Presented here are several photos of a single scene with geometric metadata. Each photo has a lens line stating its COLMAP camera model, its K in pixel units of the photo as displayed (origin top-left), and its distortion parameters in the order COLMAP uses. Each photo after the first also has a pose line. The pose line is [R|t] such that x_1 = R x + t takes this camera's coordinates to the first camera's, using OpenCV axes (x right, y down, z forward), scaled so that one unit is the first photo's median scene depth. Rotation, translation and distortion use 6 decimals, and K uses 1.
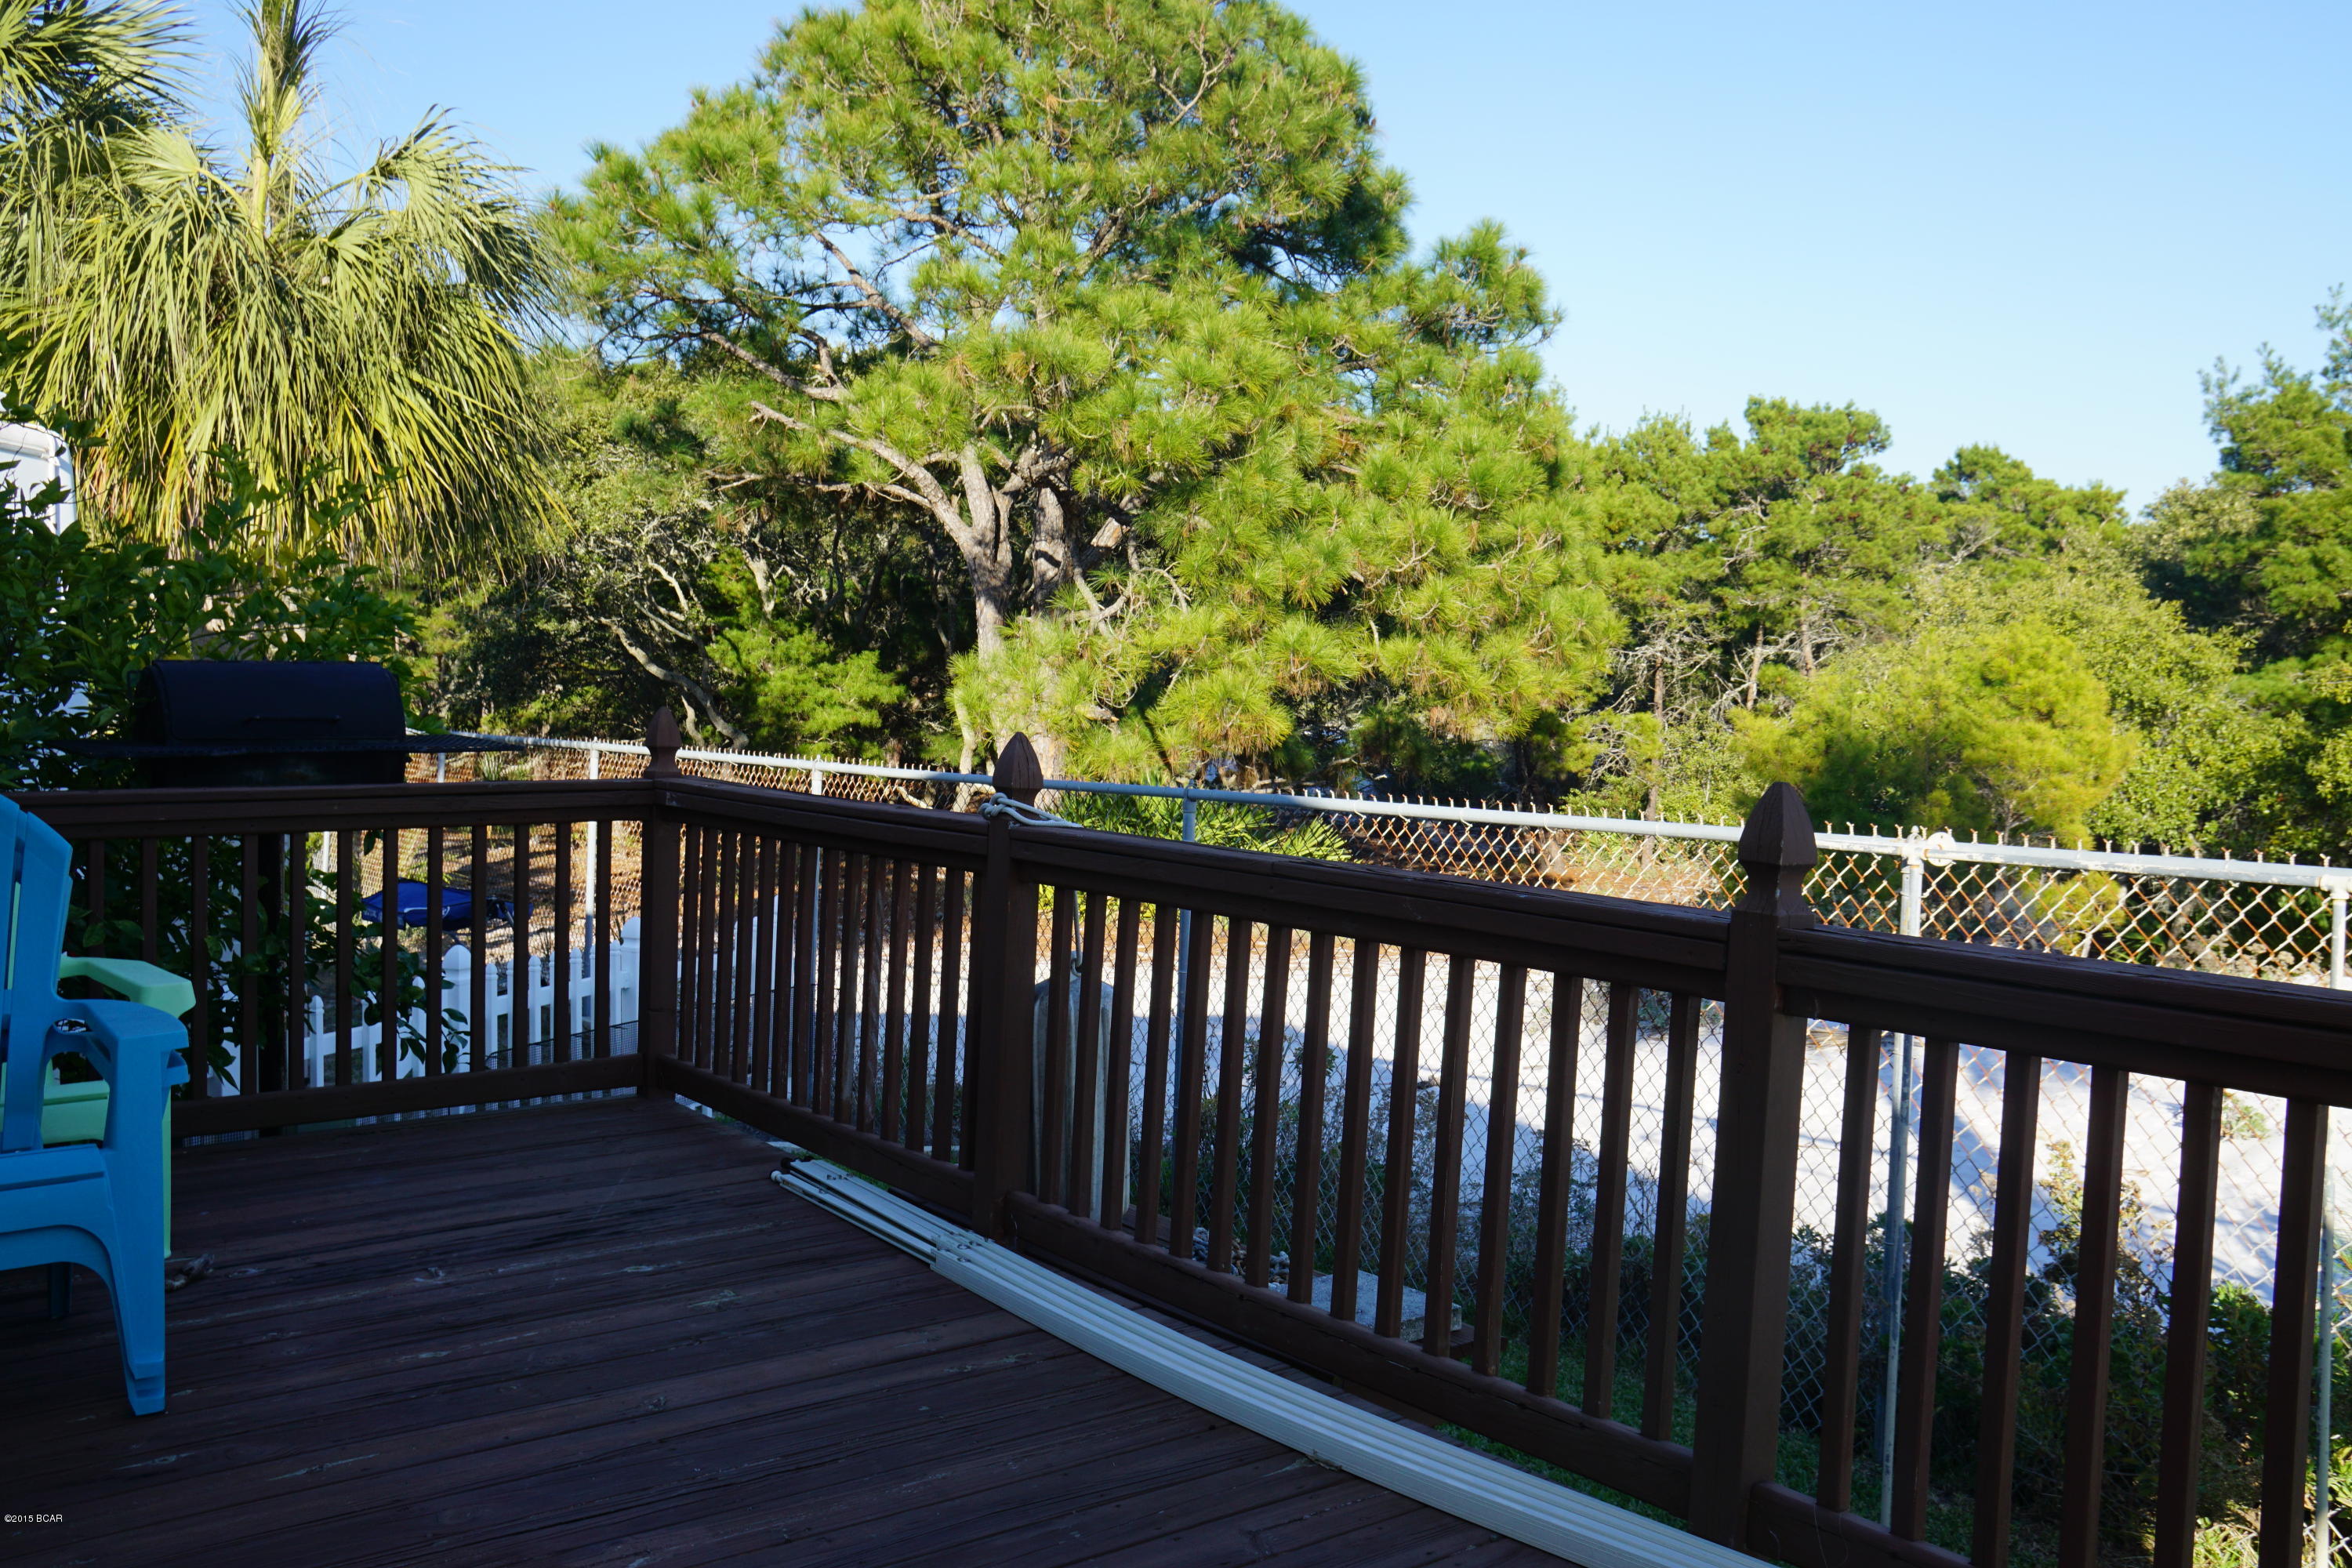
lens RADIAL K [[2085.4, 0, 1183.3], [0, 2085.4, 789.2], [0, 0, 1]] dist [-0.086573, 0.163674]
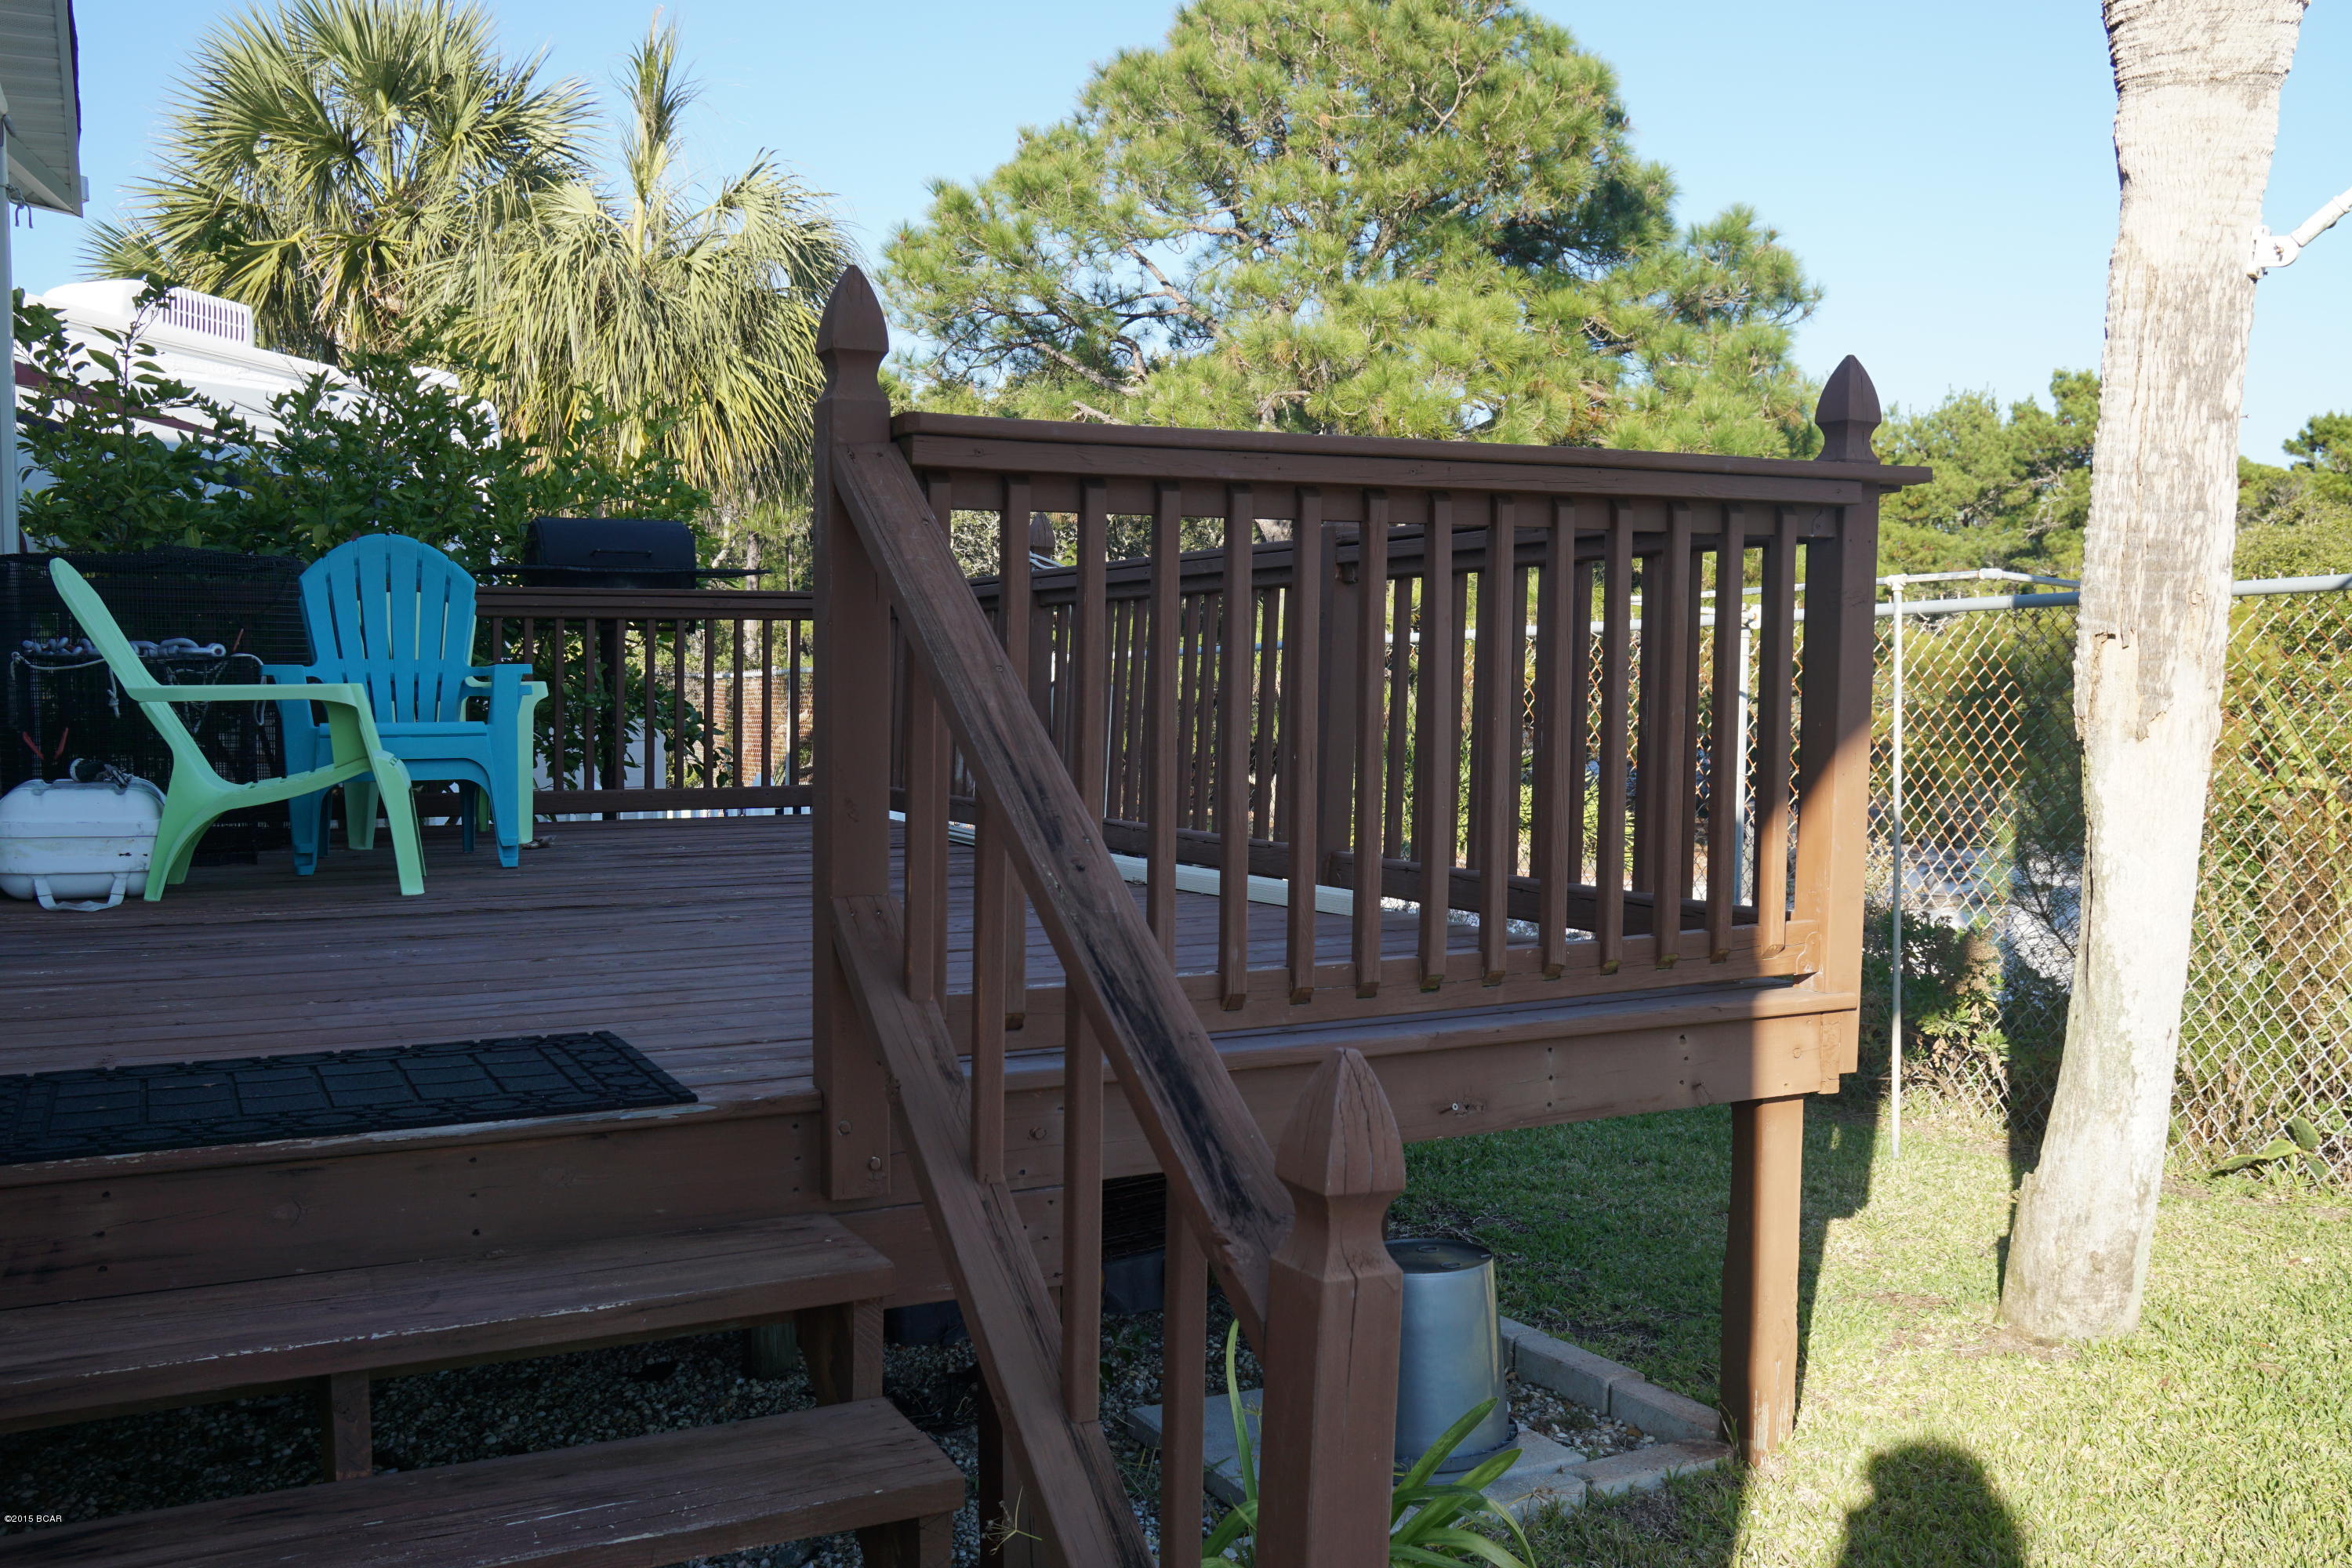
lens RADIAL K [[2085.4, 0, 1183.3], [0, 2085.4, 789.2], [0, 0, 1]] dist [-0.086573, 0.163674]
pose [[0.982619, -0.004607, -0.185578, 0.066521], [0.002410, 0.999924, -0.012066, 0.042255], [0.185619, 0.011409, 0.982555, -0.107556]]
